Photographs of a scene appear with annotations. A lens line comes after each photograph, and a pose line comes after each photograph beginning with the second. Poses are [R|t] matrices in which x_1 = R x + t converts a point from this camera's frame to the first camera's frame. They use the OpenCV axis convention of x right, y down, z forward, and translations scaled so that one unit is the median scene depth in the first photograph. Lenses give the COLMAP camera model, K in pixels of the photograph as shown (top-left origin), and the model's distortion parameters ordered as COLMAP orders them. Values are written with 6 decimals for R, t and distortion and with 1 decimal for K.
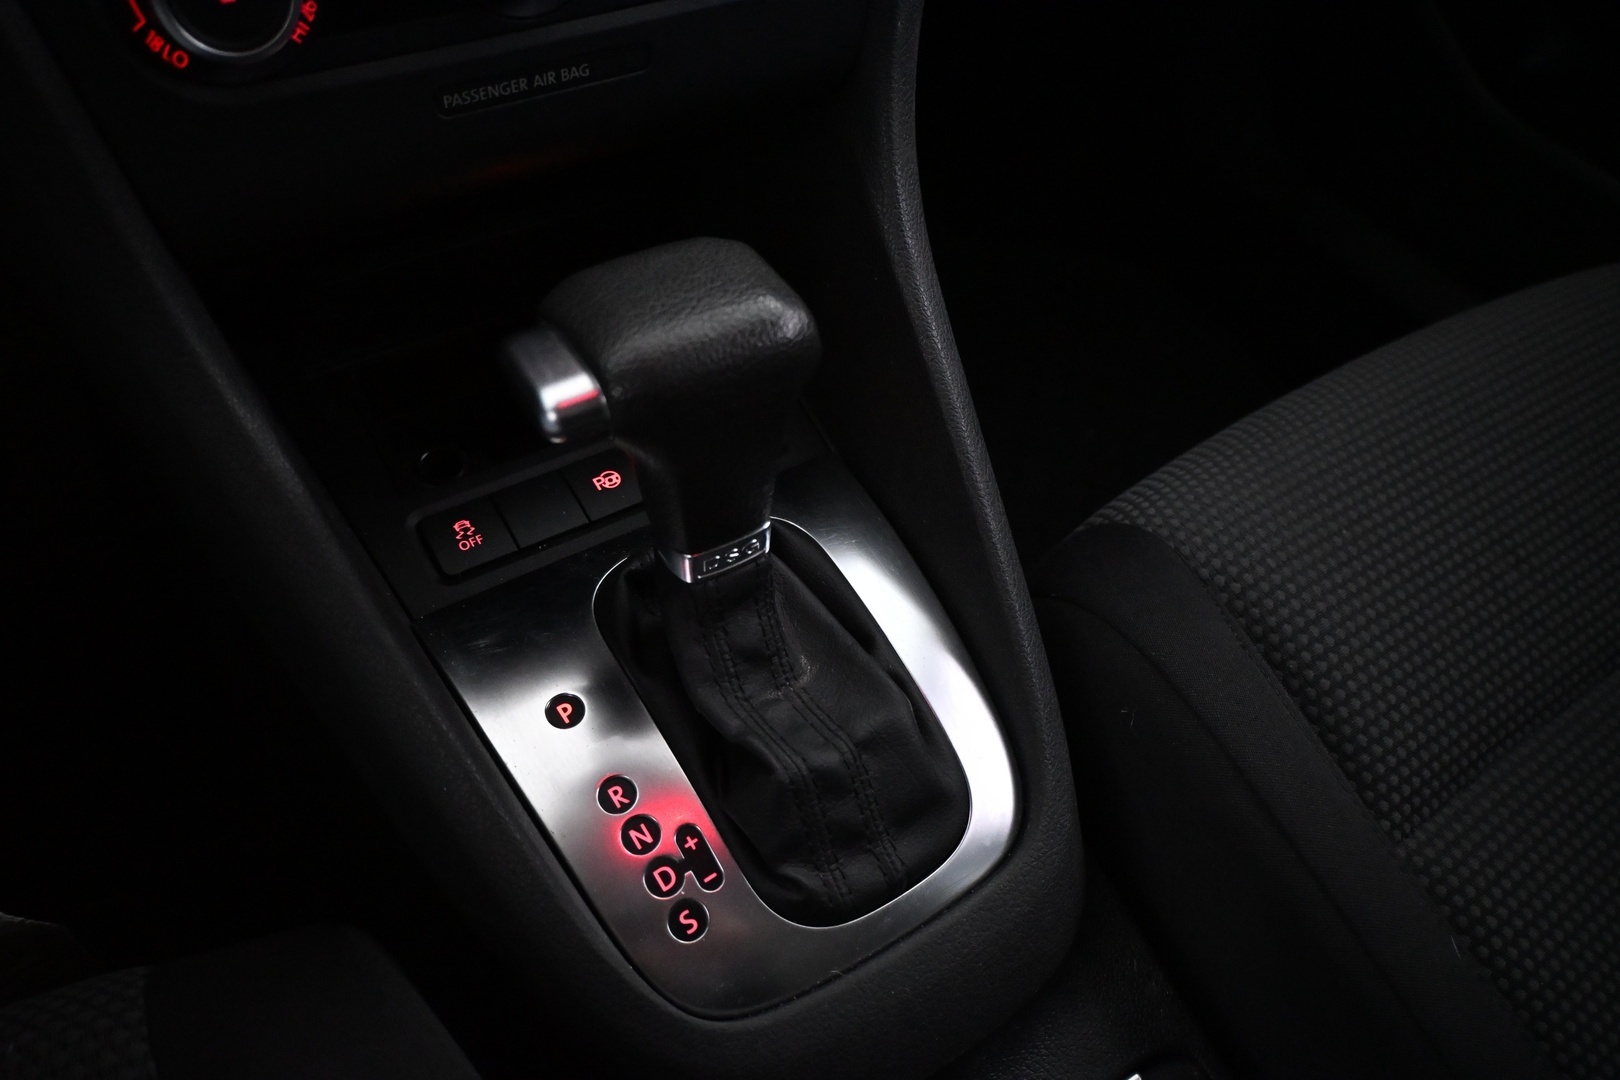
lens RADIAL K [[1256.7, 0, 812.2], [0, 1256.7, 537.9], [0, 0, 1]] dist [-0.010020, -0.001760]
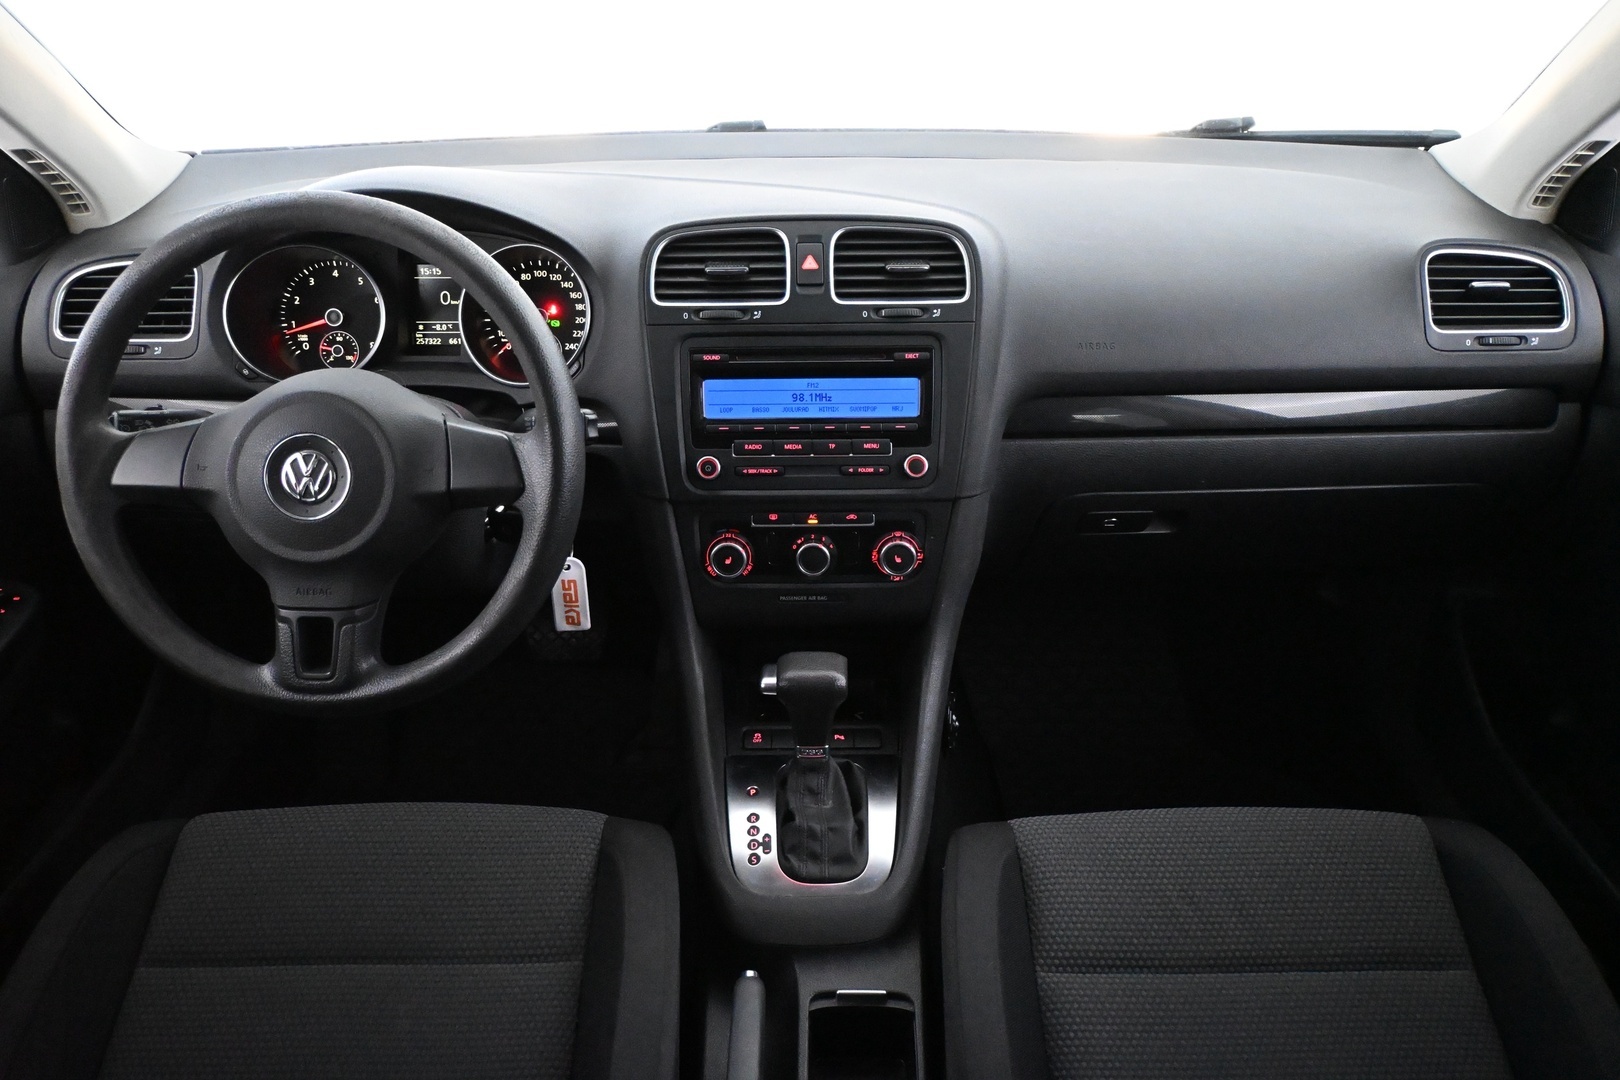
lens RADIAL K [[1298.3, 0, 816.4], [0, 1298.3, 539.7], [0, 0, 1]] dist [-0.001661, -0.006140]
pose [[0.841949, 0.177847, -0.509403, 1.540598], [-0.354647, 0.893930, -0.274070, 0.435036], [0.406628, 0.411411, 0.815717, -1.876216]]
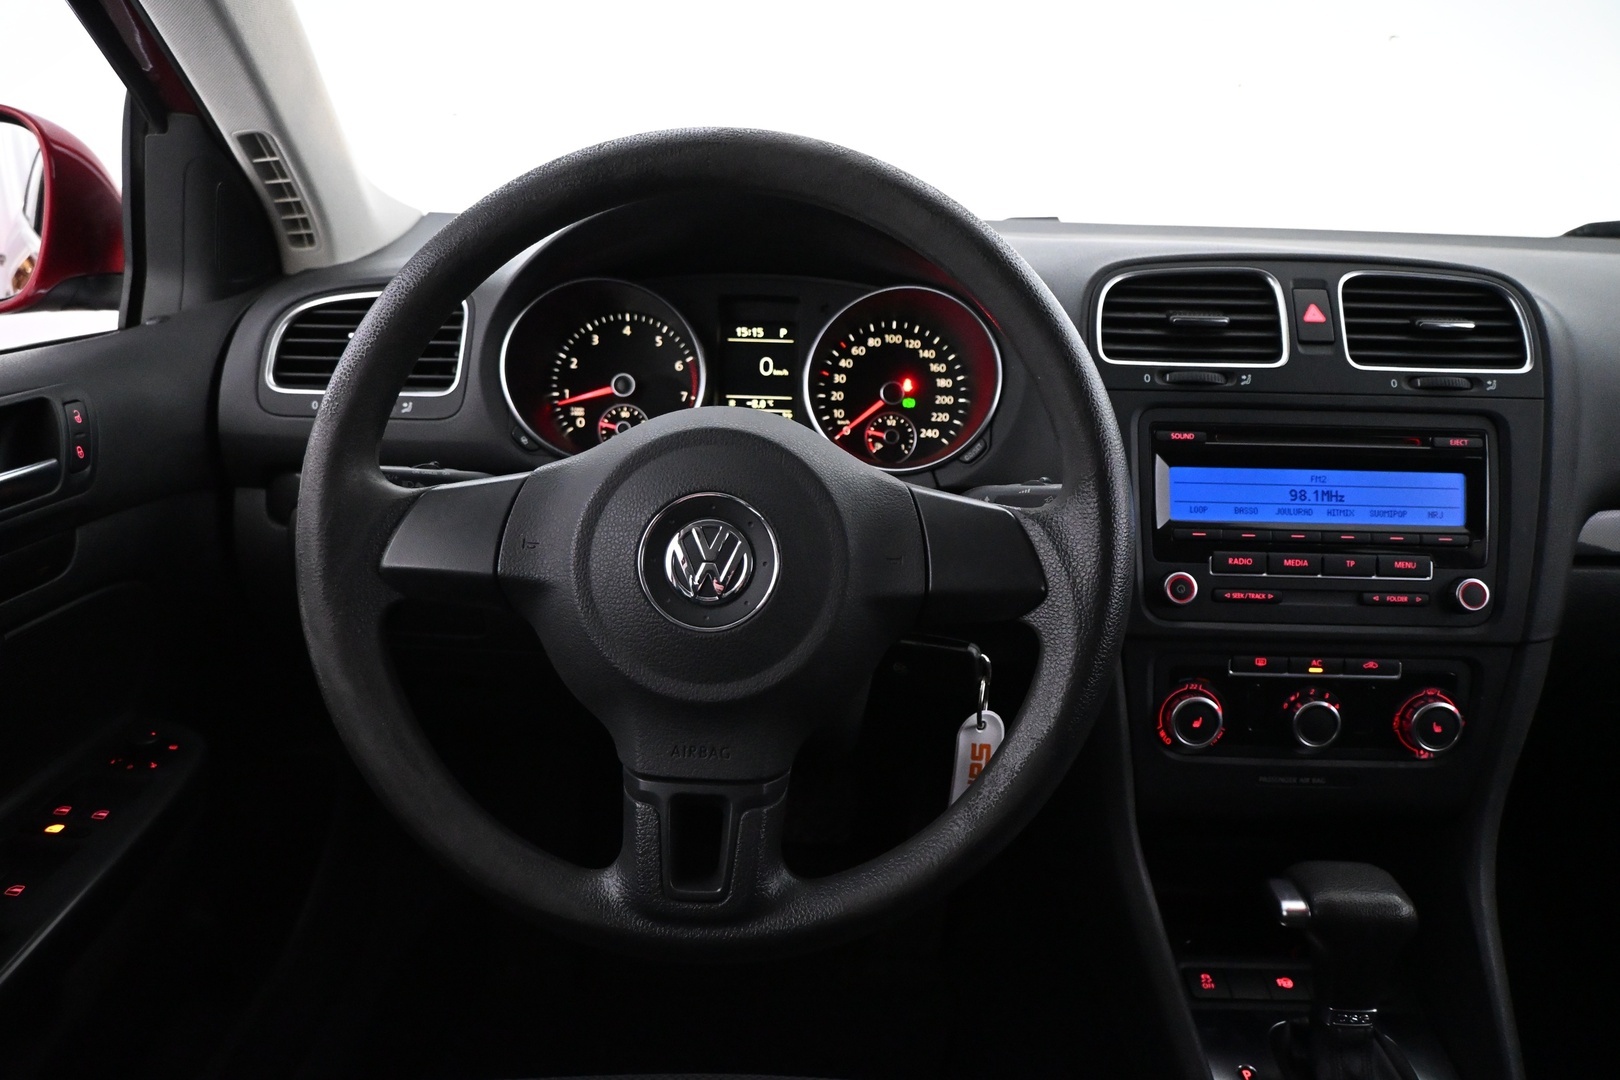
lens RADIAL K [[1143.7, 0, 809.4], [0, 1143.7, 536.7], [0, 0, 1]] dist [-0.004683, 0.004067]
pose [[0.839485, 0.123900, -0.529068, 0.080663], [-0.379284, 0.830838, -0.407249, 0.475799], [0.389112, 0.542547, 0.744469, -1.193397]]
